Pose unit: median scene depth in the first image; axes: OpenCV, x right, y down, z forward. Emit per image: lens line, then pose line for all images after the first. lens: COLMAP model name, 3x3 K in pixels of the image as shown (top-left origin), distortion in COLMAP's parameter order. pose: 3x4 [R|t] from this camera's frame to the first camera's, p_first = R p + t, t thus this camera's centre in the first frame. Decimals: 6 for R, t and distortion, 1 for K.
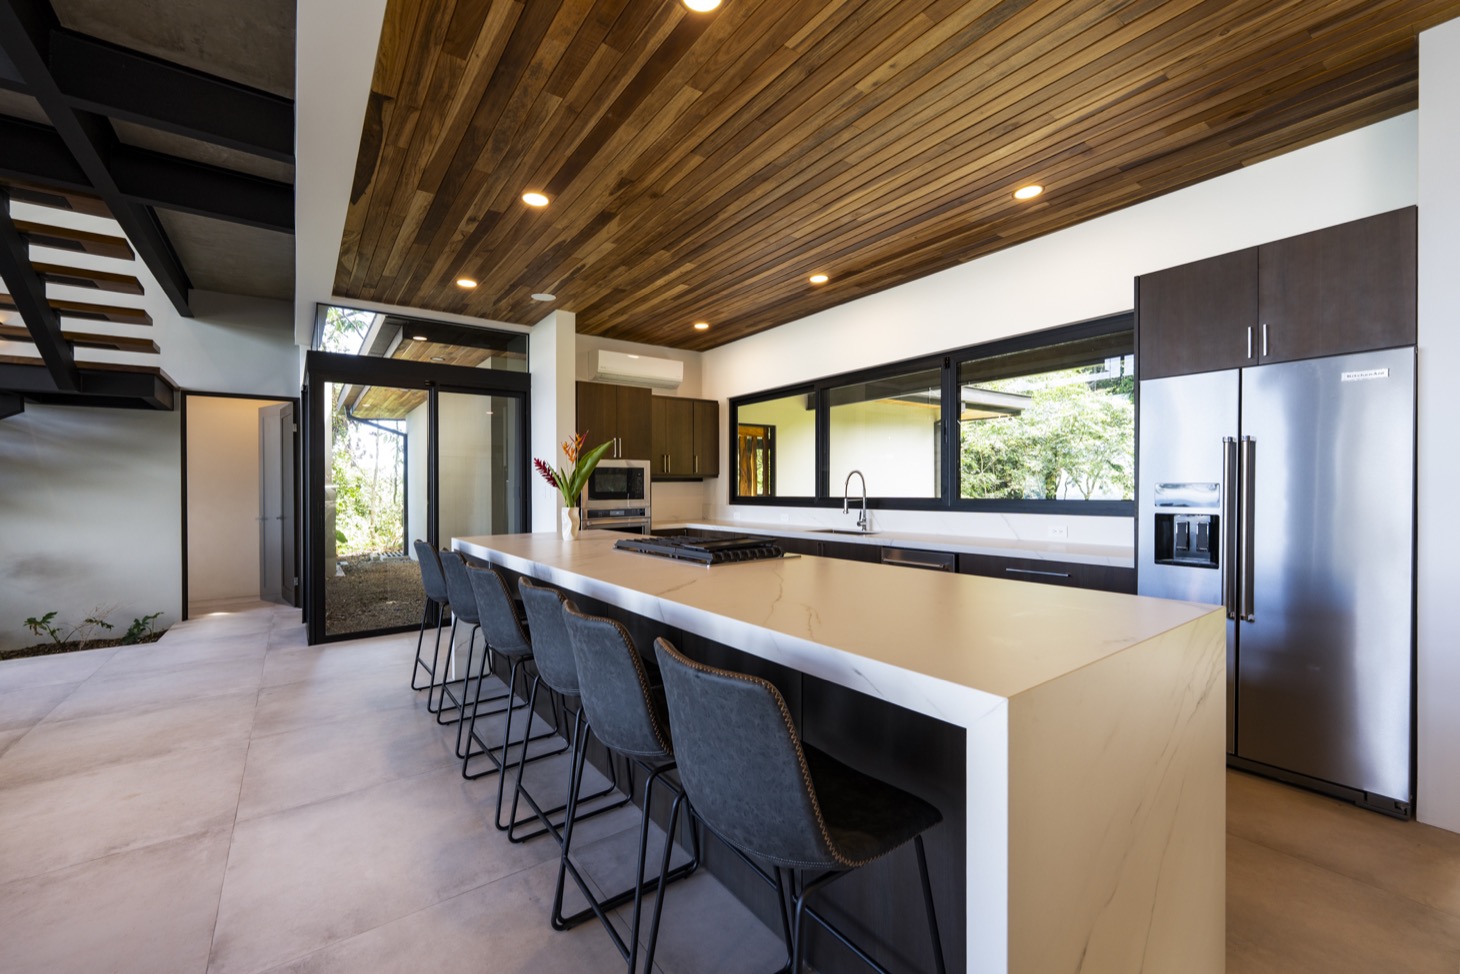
lens RADIAL K [[588.8, 0, 730.0], [0, 588.8, 487.0], [0, 0, 1]] dist [-0.001606, -0.000463]
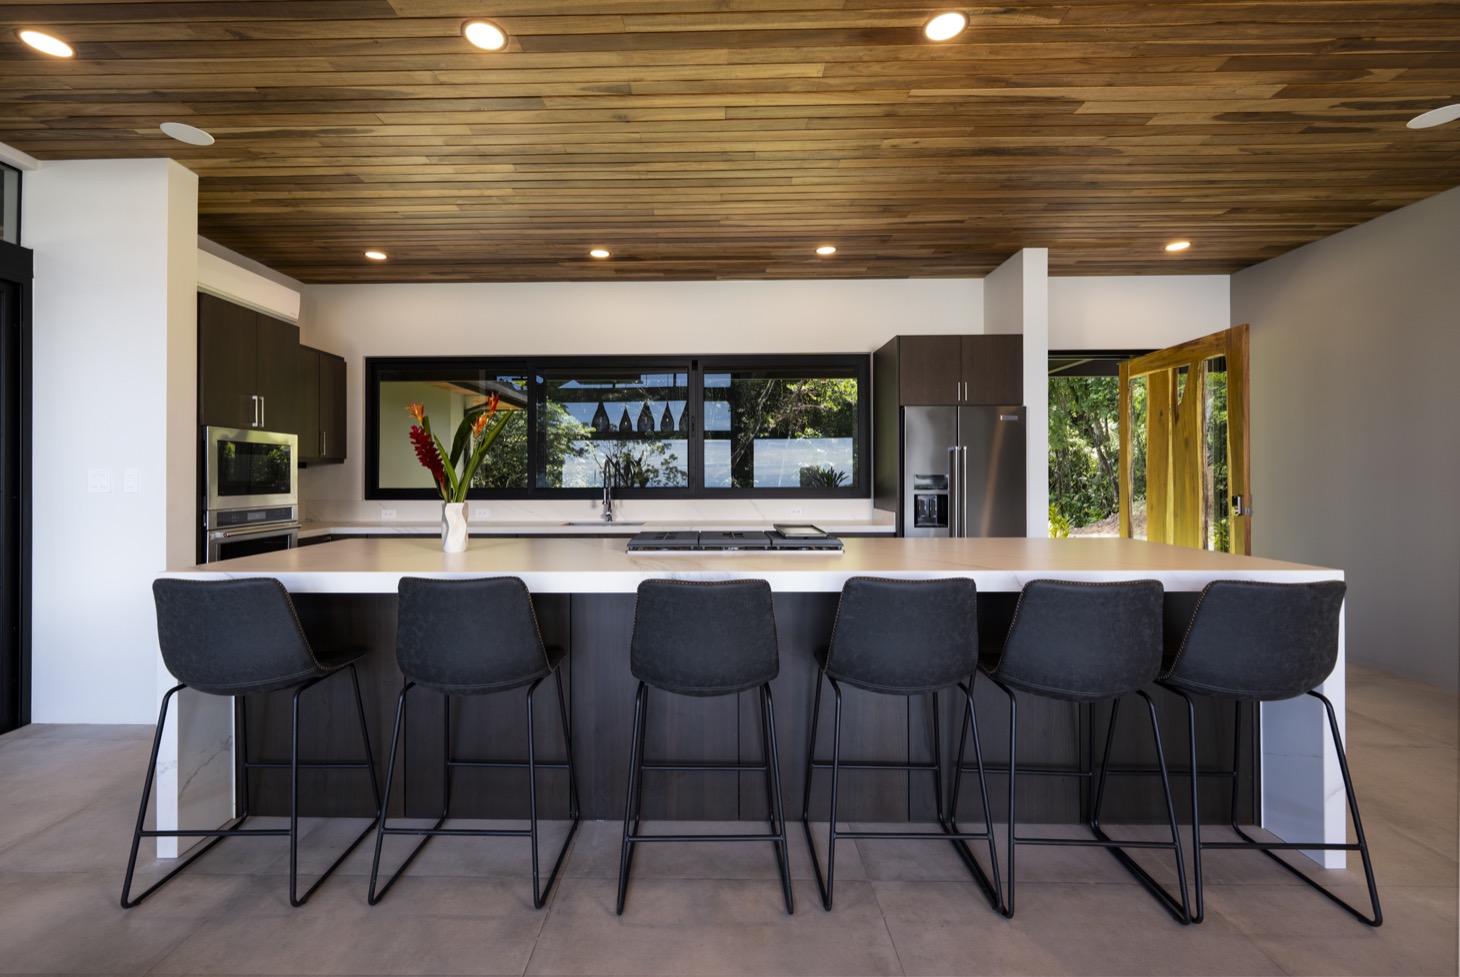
lens RADIAL K [[611.5, 0, 702.3], [0, 611.5, 472.2], [0, 0, 1]] dist [-0.000414, -0.000042]
pose [[0.611438, 0.013082, 0.791184, -0.419330], [-0.004404, 0.999904, -0.013129, 0.004320], [-0.791280, 0.004543, 0.611437, 0.228624]]
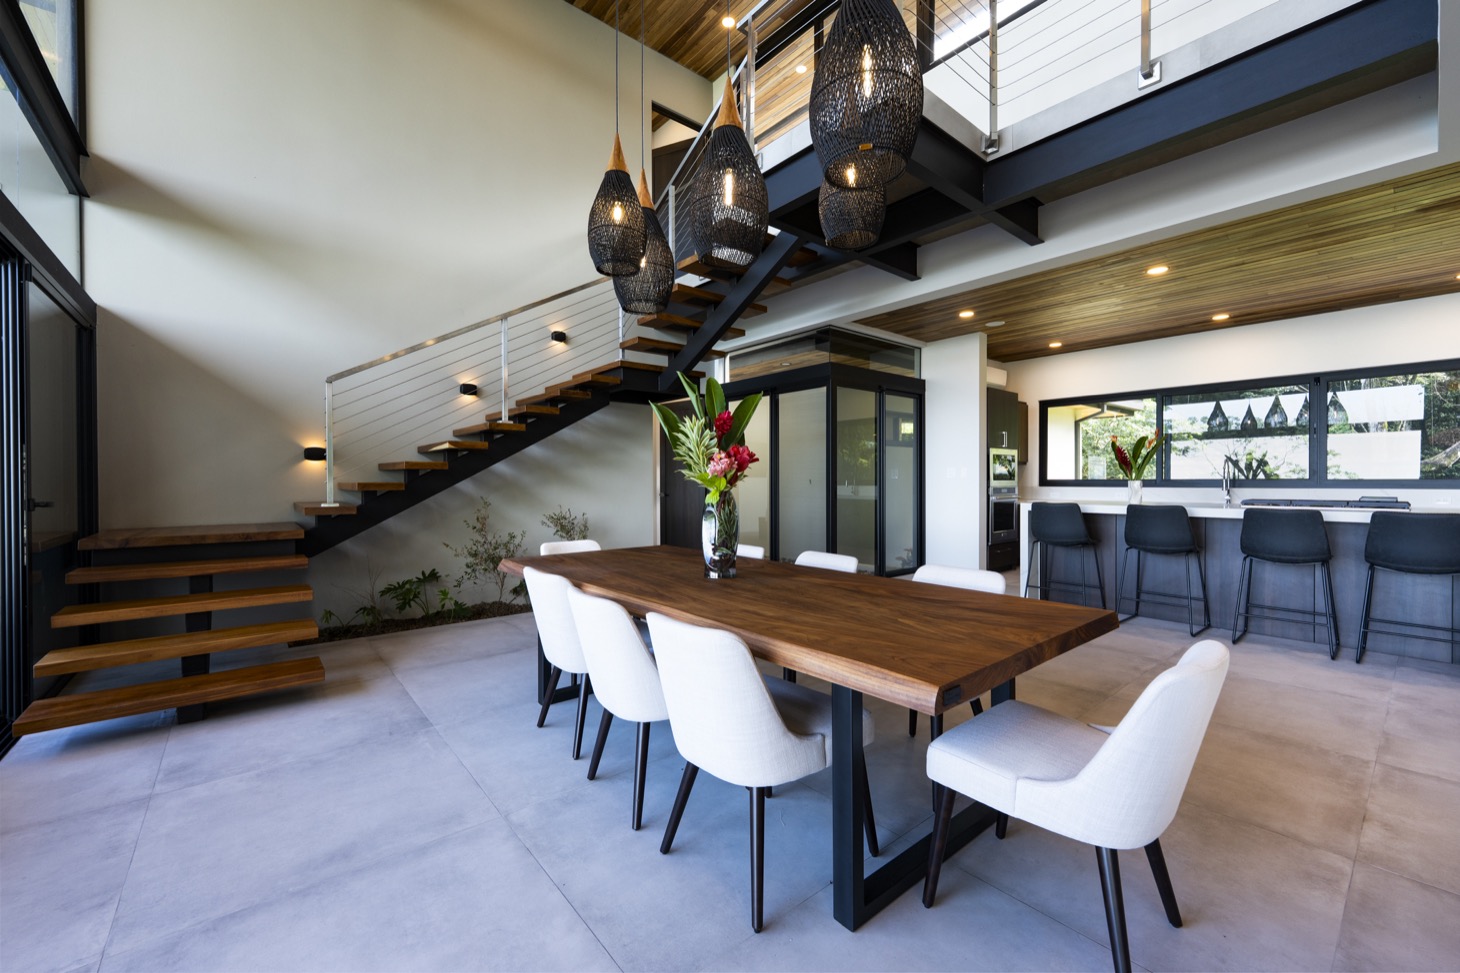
lens RADIAL K [[588.8, 0, 730.0], [0, 588.8, 486.5], [0, 0, 1]] dist [-0.001606, -0.000463]
pose [[0.998093, 0.006040, 0.061438, -0.870108], [-0.006707, 0.999921, 0.010657, 0.025242], [-0.061369, -0.011049, 0.998054, -0.239015]]
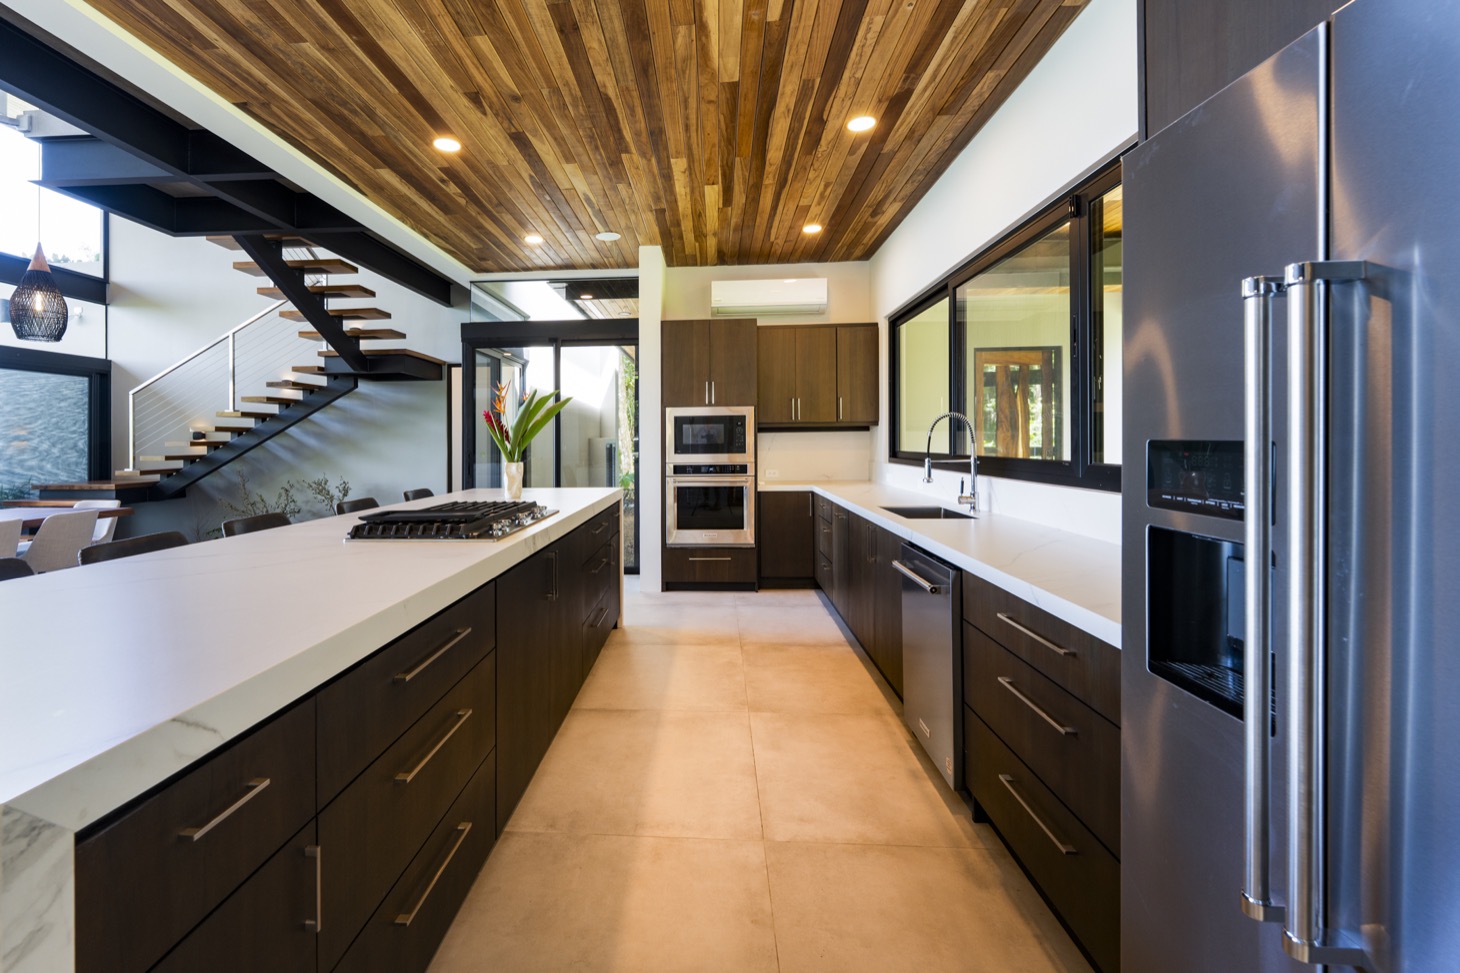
lens RADIAL K [[643.5, 0, 662.0], [0, 643.5, 440.8], [0, 0, 1]] dist [-0.000106, -0.000132]
pose [[0.752173, 0.002923, -0.658960, 0.375199], [0.001115, 0.999983, 0.005709, -0.002421], [0.658965, -0.005029, 0.752157, 0.251932]]
